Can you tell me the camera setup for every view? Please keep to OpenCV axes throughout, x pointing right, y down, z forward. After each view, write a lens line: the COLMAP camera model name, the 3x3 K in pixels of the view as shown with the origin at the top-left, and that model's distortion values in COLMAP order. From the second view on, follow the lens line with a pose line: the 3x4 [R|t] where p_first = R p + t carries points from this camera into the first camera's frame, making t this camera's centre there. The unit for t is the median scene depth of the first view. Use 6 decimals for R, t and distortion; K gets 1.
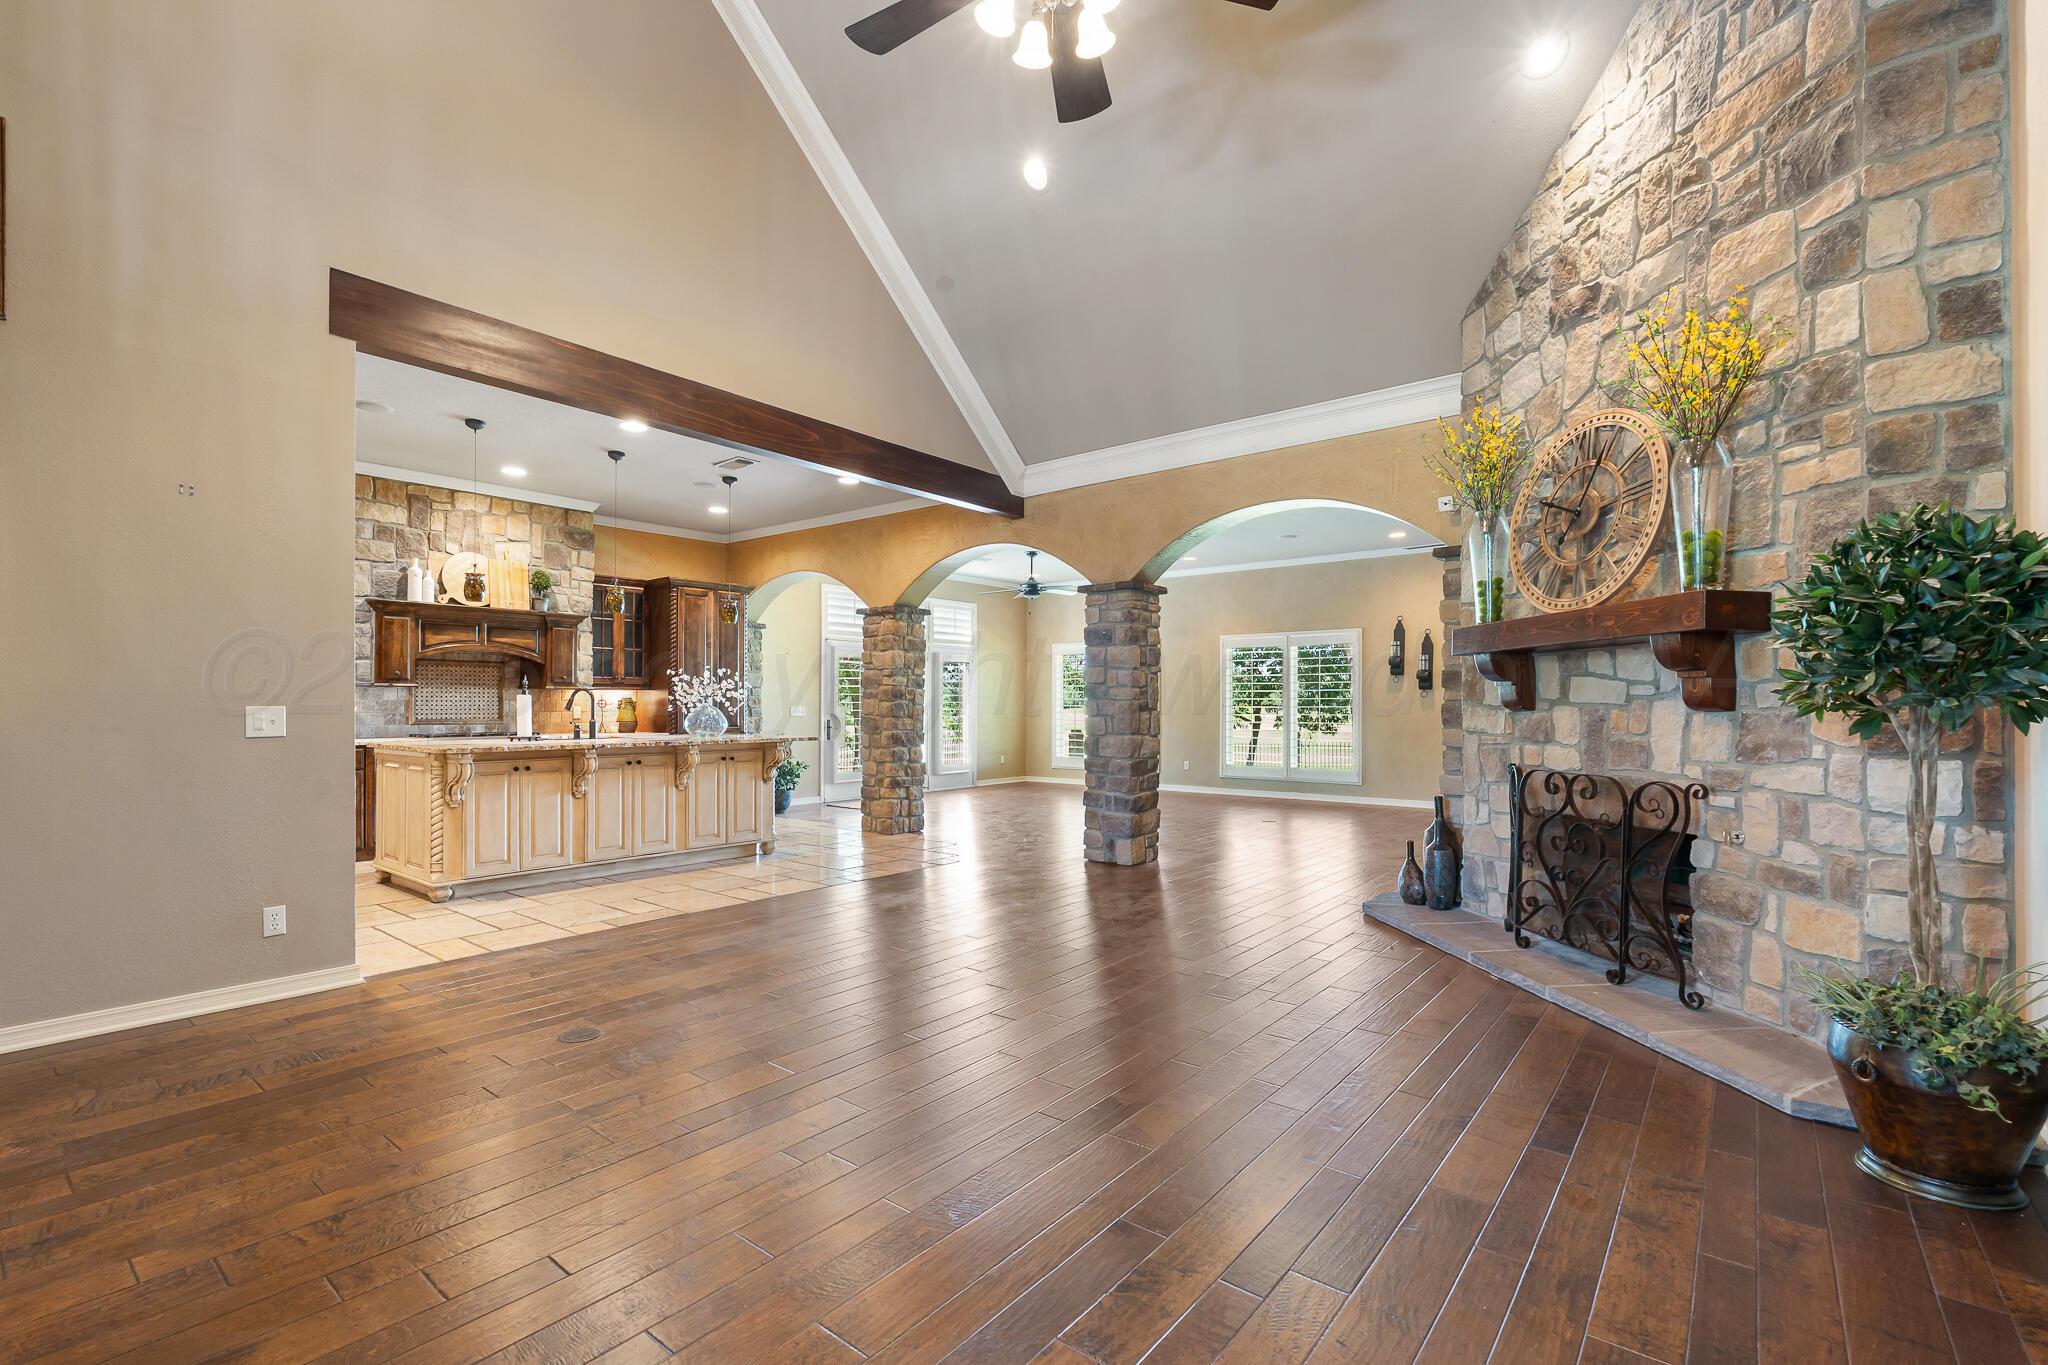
lens RADIAL K [[911.6, 0, 1009.0], [0, 911.6, 699.9], [0, 0, 1]] dist [-0.002230, -0.000398]
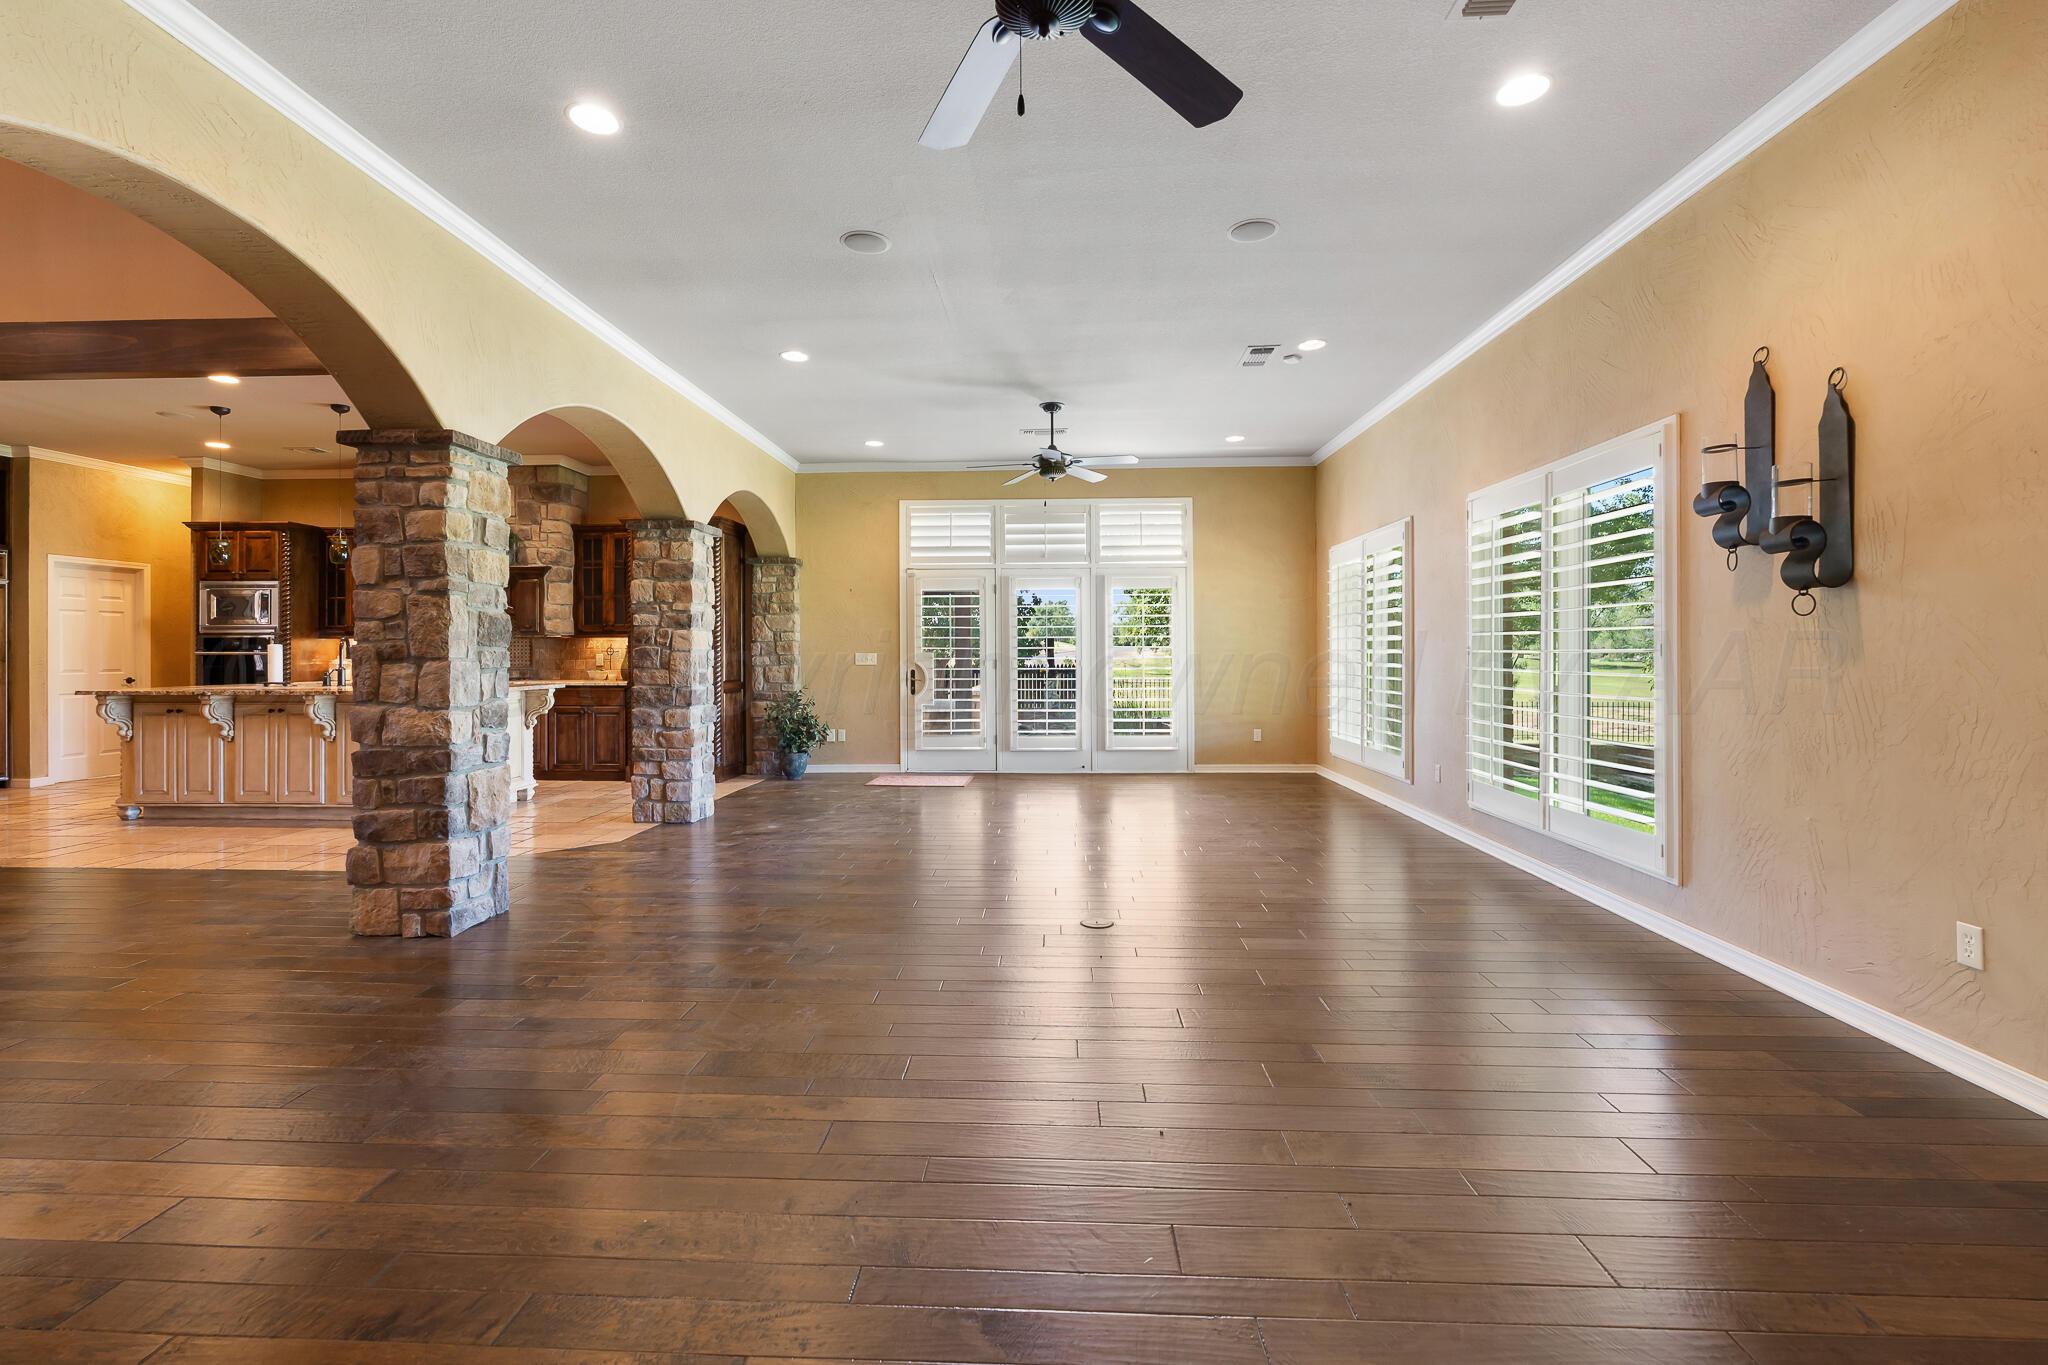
lens RADIAL K [[911.6, 0, 1008.0], [0, 911.6, 641.7], [0, 0, 1]] dist [-0.002230, -0.000398]
pose [[0.592804, -0.012523, -0.805249, 0.708221], [0.009146, 0.999919, -0.008817, 0.007063], [0.805295, -0.002138, 0.592871, 0.846634]]
